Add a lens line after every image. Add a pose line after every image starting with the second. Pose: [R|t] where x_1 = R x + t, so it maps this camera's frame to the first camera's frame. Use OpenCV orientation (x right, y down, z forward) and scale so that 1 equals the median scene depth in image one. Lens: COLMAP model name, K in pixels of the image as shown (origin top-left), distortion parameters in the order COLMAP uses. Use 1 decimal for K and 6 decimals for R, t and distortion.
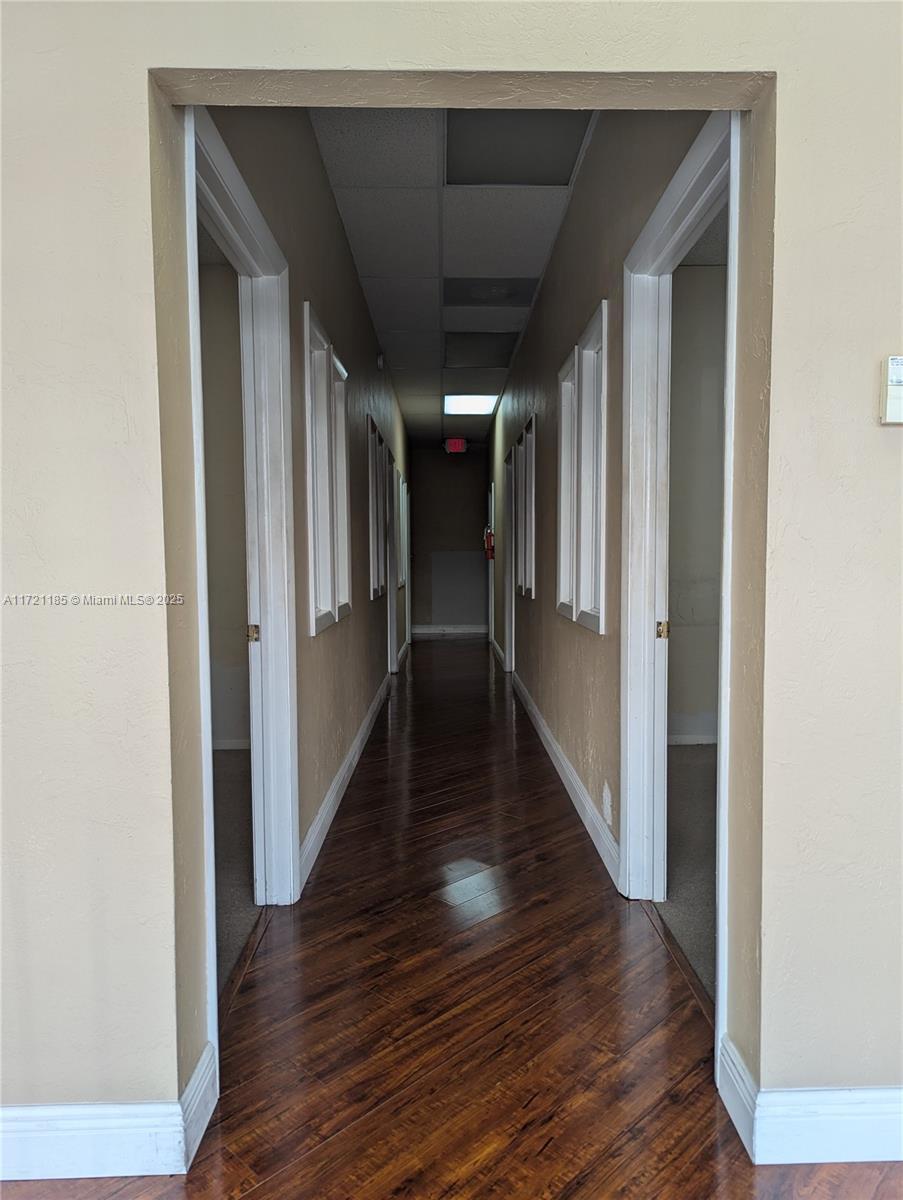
lens RADIAL K [[832.8, 0, 483.8], [0, 832.8, 604.5], [0, 0, 1]] dist [0.005260, -0.000681]
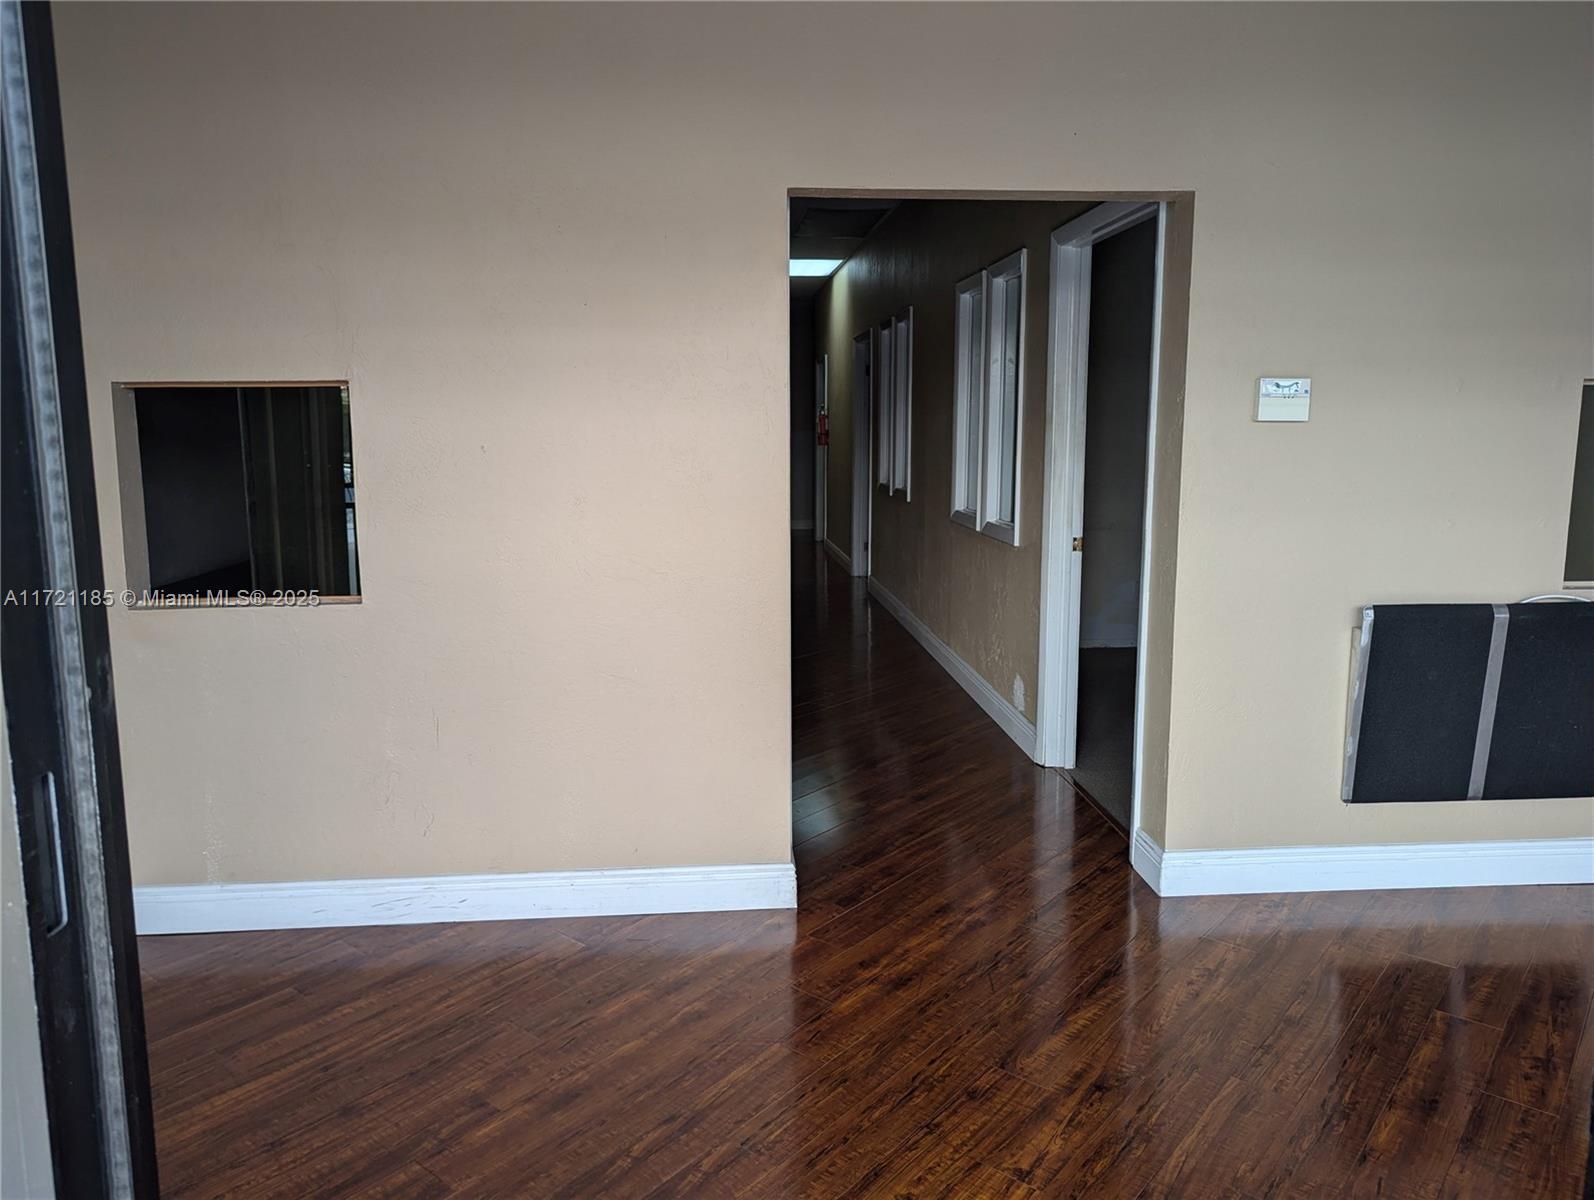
lens RADIAL K [[1106.3, 0, 794.4], [0, 1106.3, 574.4], [0, 0, 1]] dist [0.005260, -0.000681]
pose [[0.999305, -0.005929, 0.036788, -0.251502], [0.002892, 0.996624, 0.082056, -0.058338], [-0.037151, -0.081893, 0.995949, -0.574786]]
